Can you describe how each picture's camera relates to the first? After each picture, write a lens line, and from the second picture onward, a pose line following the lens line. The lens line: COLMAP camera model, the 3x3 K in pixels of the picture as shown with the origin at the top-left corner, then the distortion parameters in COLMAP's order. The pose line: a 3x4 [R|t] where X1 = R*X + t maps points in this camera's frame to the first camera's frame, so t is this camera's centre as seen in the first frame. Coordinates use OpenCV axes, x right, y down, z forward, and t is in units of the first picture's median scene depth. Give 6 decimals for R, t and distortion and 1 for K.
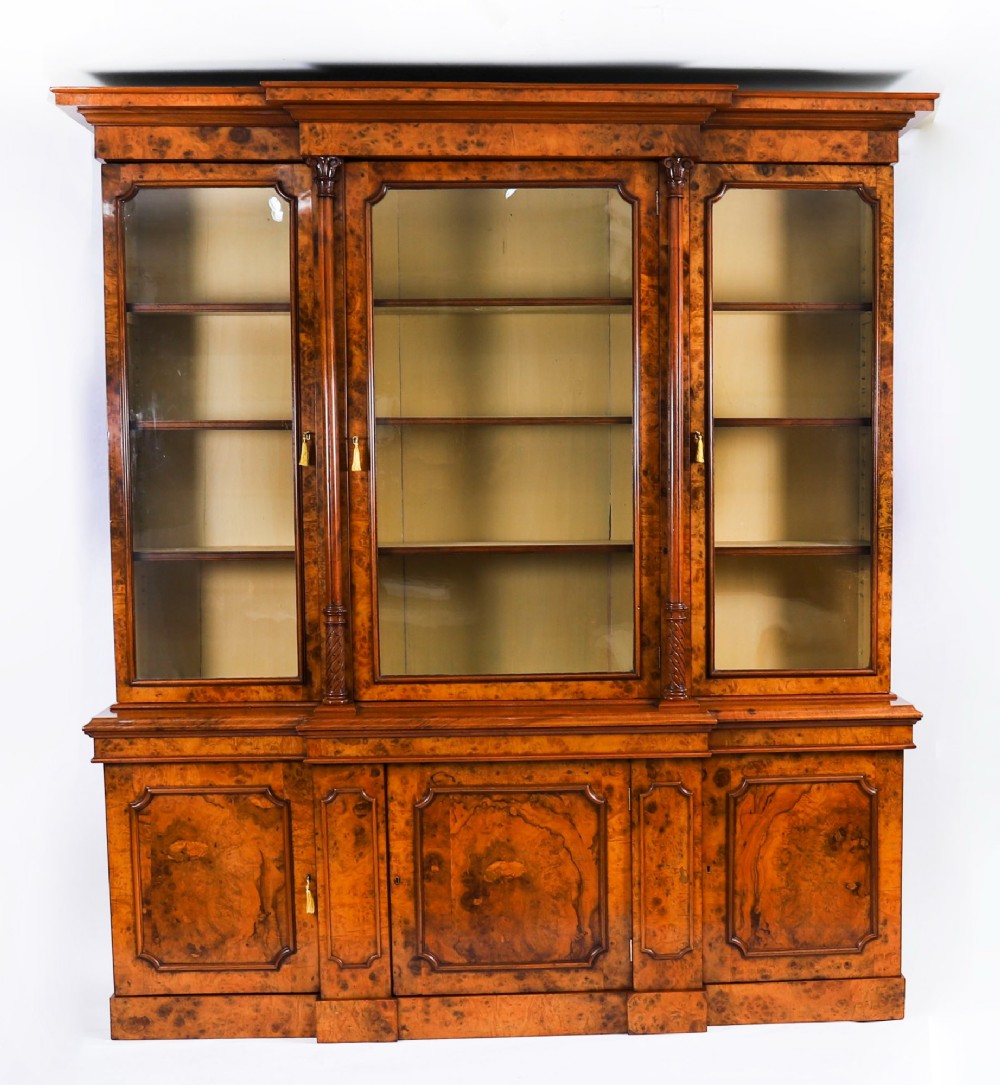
lens RADIAL K [[1818.1, 0, 666.1], [0, 1818.1, 626.3], [0, 0, 1]] dist [-0.127826, 0.158113]
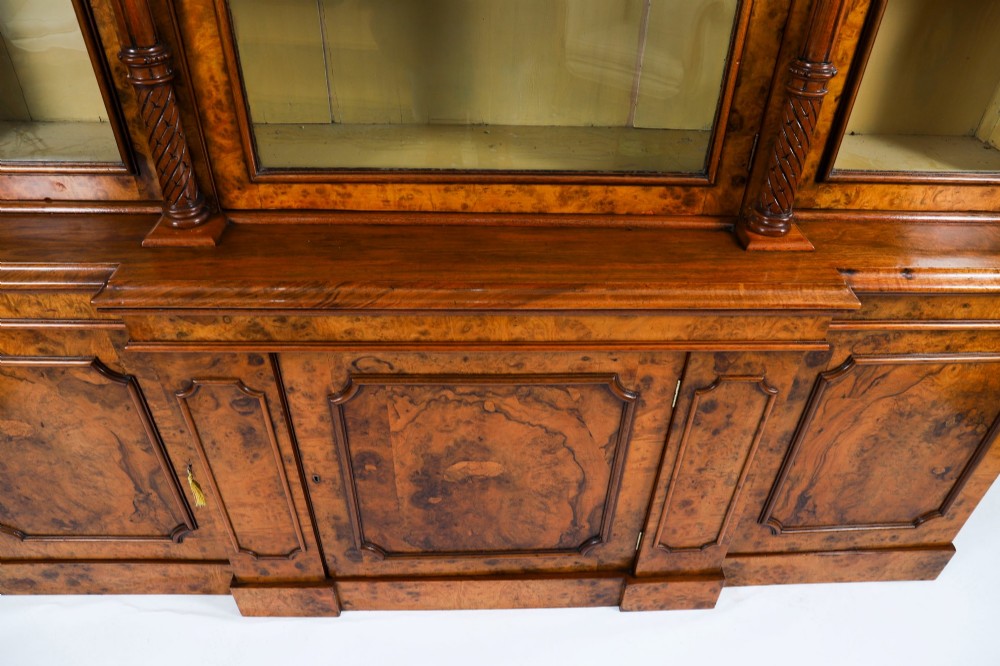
lens RADIAL K [[687.2, 0, 503.6], [0, 687.2, 321.4], [0, 0, 1]] dist [-0.103861, 0.083895]
pose [[0.998151, 0.057249, -0.020449, -0.075838], [-0.037901, 0.849046, 0.526958, -0.047063], [0.047530, -0.525208, 0.849645, 0.810454]]
